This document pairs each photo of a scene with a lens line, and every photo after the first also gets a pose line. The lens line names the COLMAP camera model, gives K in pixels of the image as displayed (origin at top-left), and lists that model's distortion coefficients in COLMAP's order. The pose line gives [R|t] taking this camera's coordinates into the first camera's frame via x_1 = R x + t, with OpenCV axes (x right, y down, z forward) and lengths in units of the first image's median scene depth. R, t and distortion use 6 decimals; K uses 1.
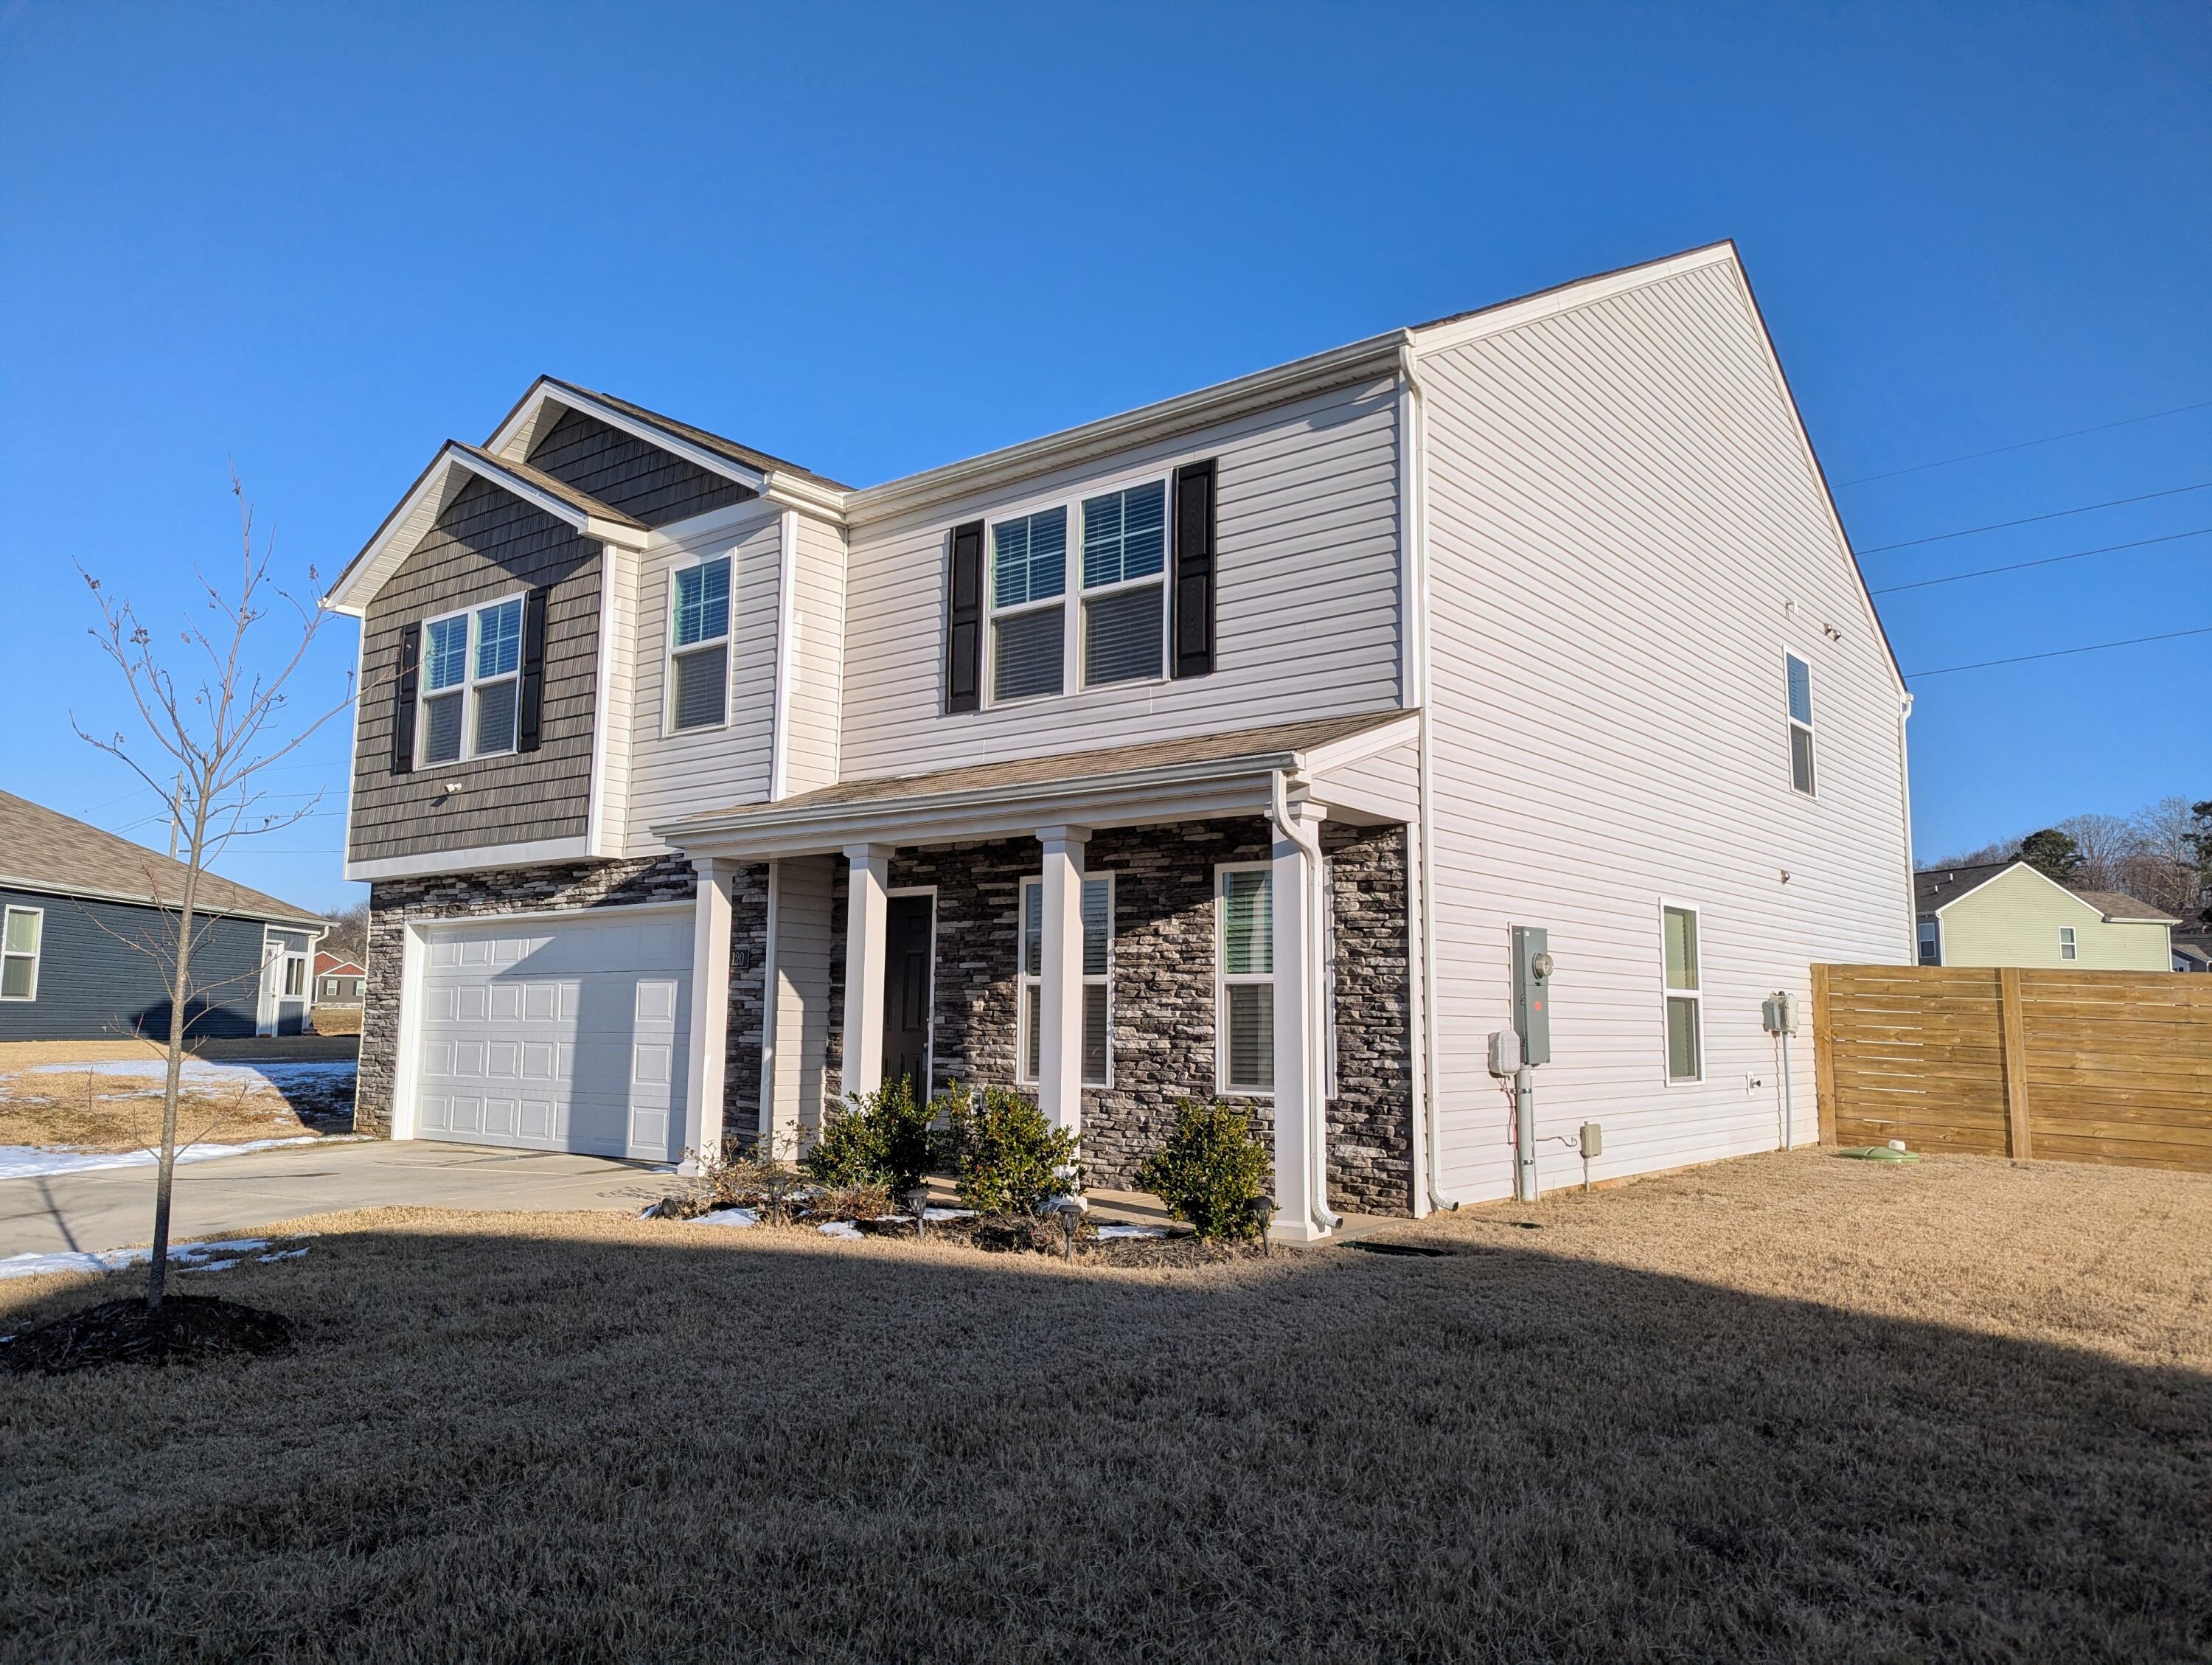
lens RADIAL K [[1547.8, 0, 1106.0], [0, 1547.8, 832.5], [0, 0, 1]] dist [0.094965, -0.125065]
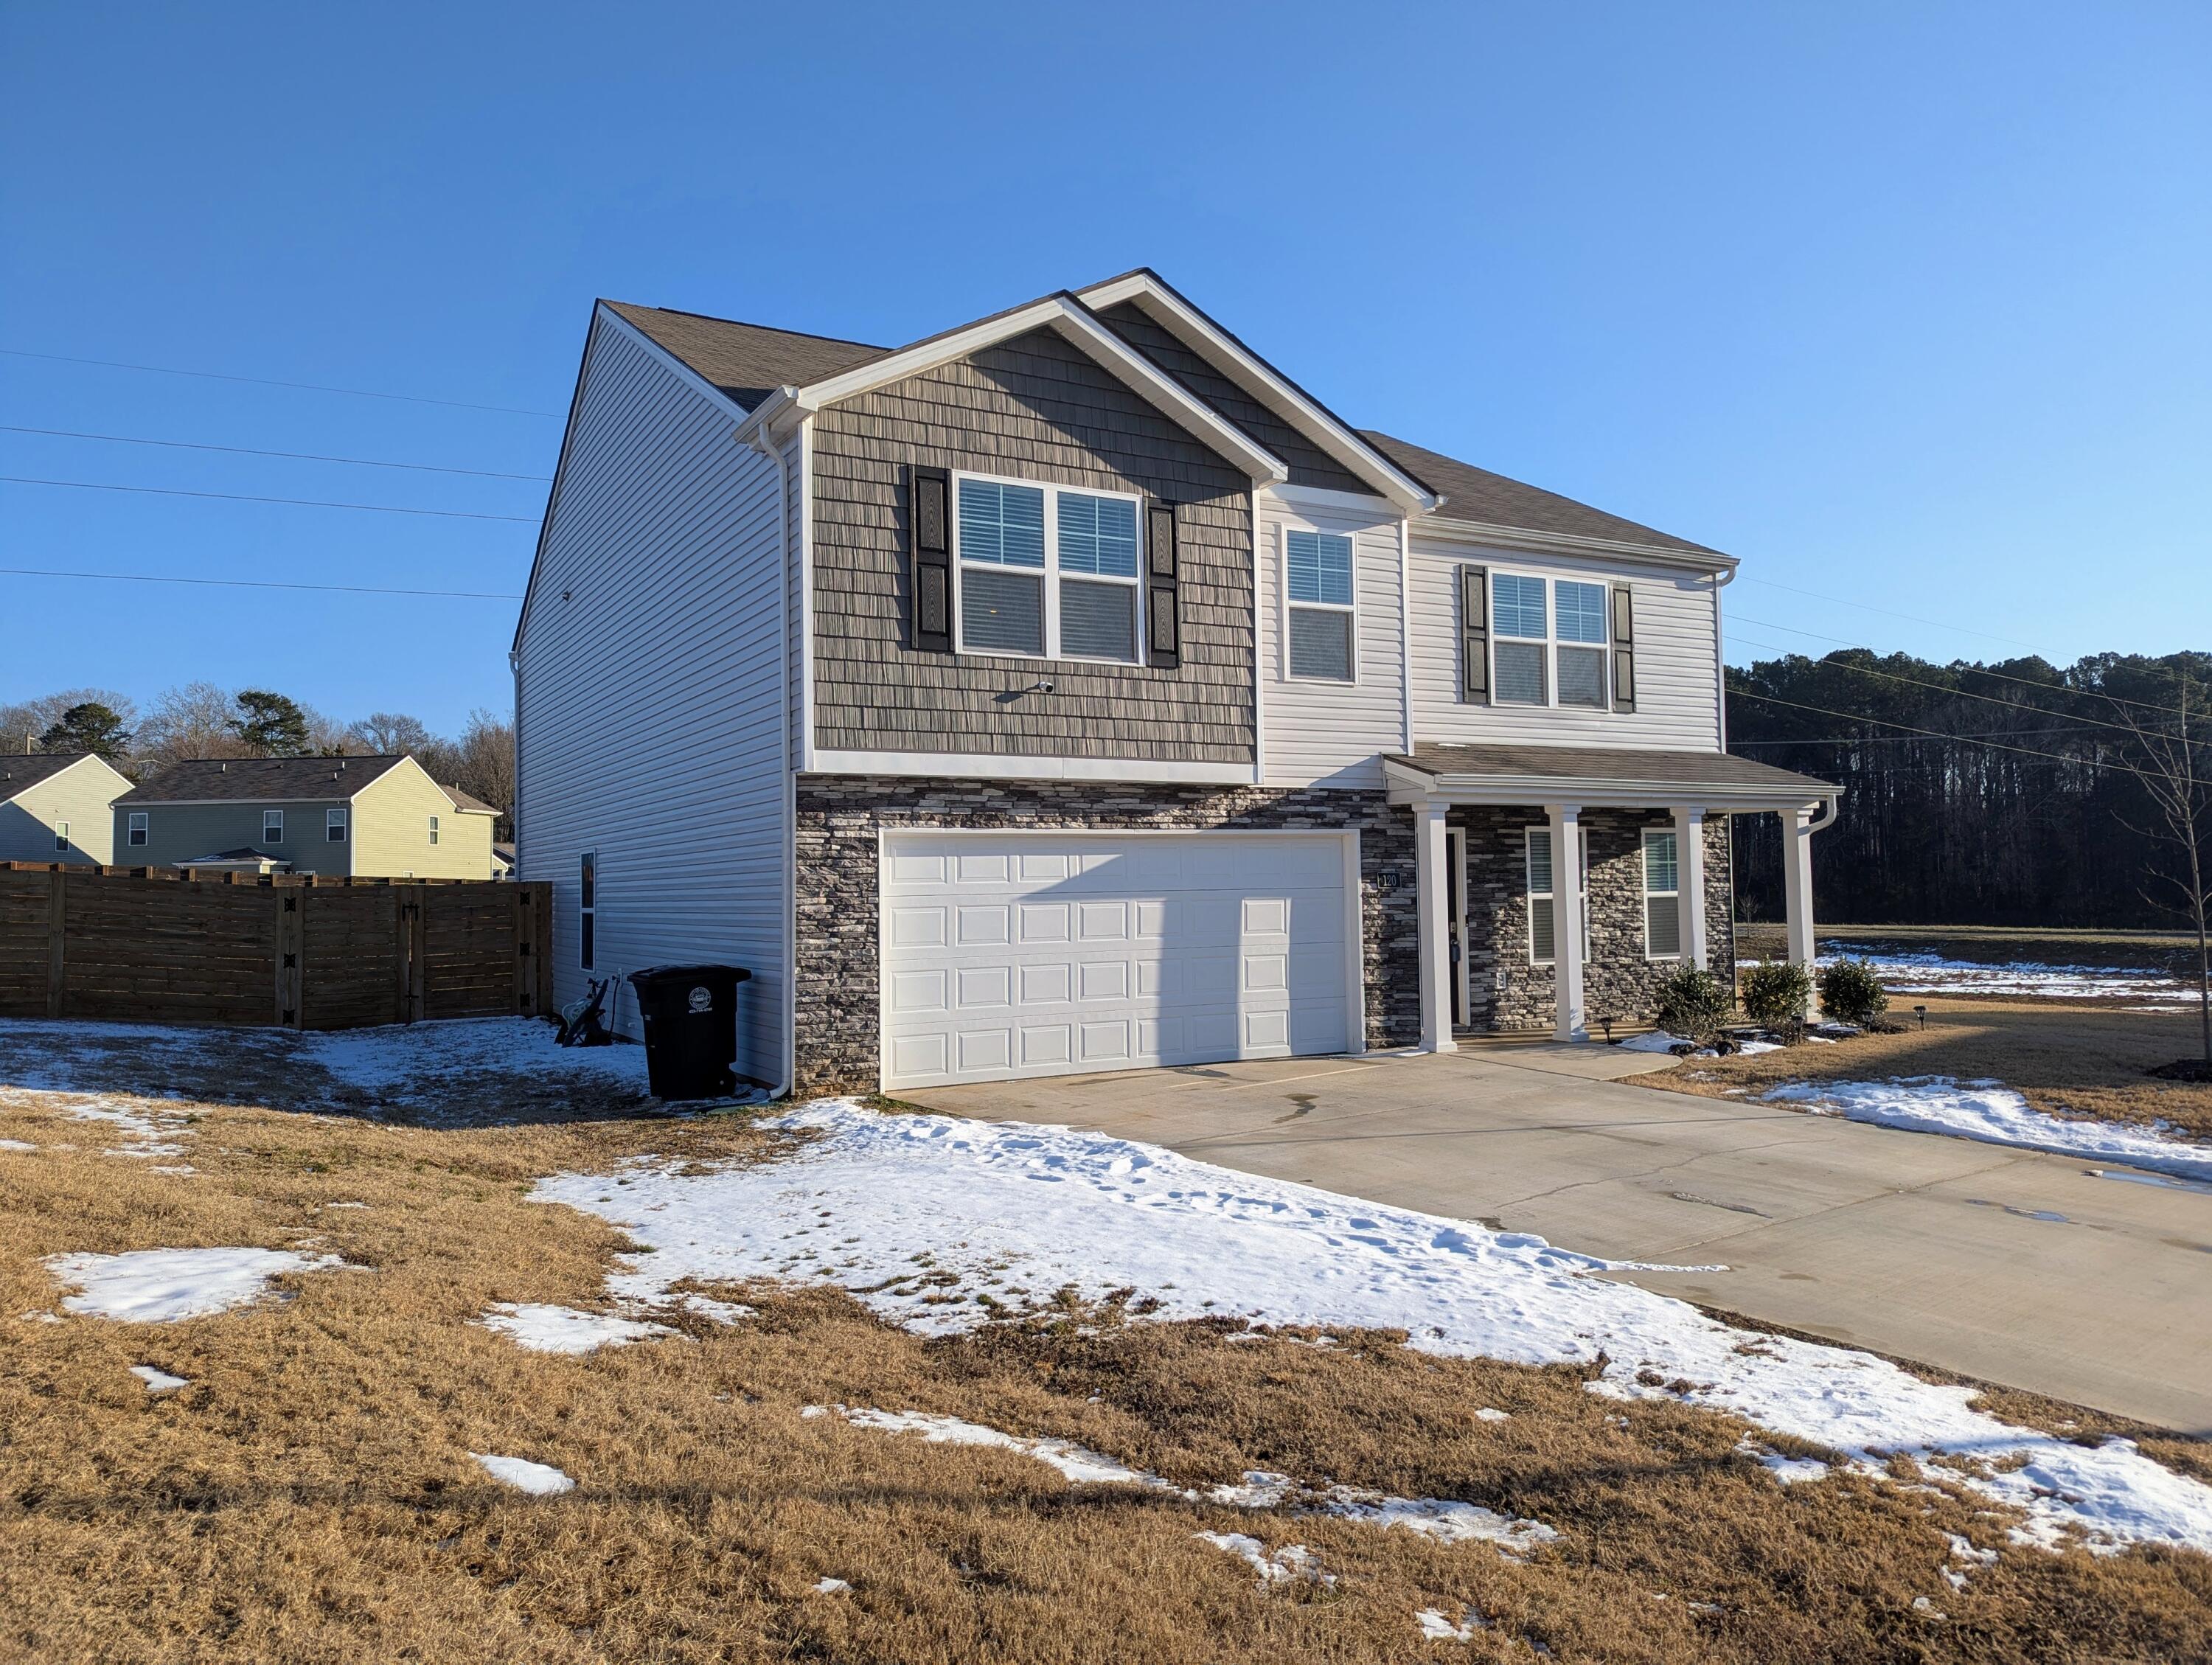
lens RADIAL K [[1547.8, 0, 1106.0], [0, 1547.8, 832.5], [0, 0, 1]] dist [0.094965, -0.125065]
pose [[0.370562, 0.018949, 0.928614, -1.572548], [-0.093795, 0.995444, 0.017116, 0.046252], [-0.924060, -0.093442, 0.370651, 0.811325]]
